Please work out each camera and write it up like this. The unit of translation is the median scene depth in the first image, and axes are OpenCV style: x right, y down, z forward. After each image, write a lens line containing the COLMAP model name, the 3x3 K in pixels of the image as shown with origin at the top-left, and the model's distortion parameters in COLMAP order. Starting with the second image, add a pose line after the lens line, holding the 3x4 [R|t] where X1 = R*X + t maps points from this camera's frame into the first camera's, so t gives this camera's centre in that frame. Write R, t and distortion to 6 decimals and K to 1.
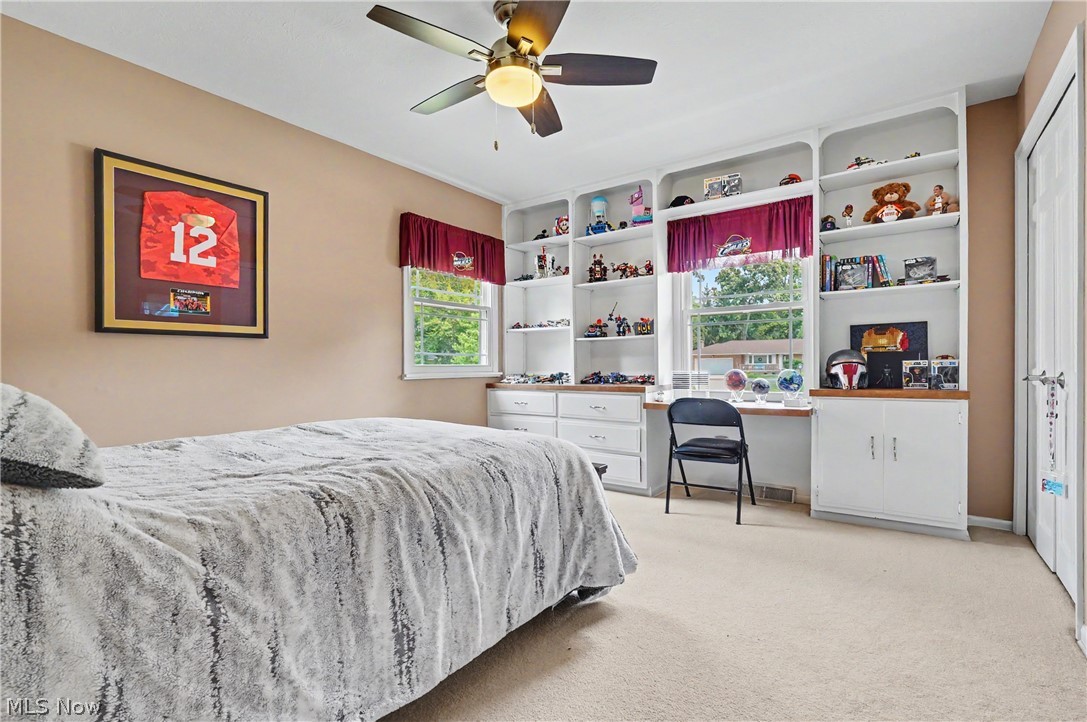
lens RADIAL K [[496.2, 0, 544.0], [0, 496.2, 364.5], [0, 0, 1]] dist [-0.003799, 0.000267]
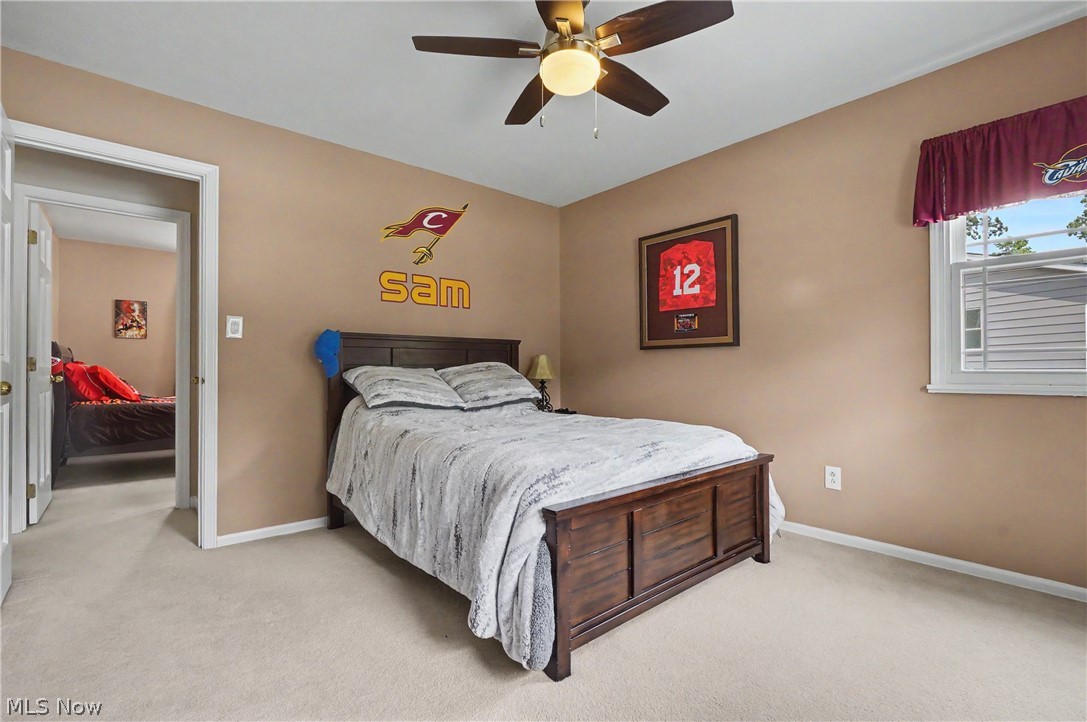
lens RADIAL K [[496.2, 0, 543.2], [0, 496.2, 364.3], [0, 0, 1]] dist [-0.003799, 0.000267]
pose [[-0.203442, -0.007883, -0.979055, 0.667721], [0.002994, 0.999958, -0.008674, -0.003519], [0.979082, -0.004696, -0.203410, 0.881462]]
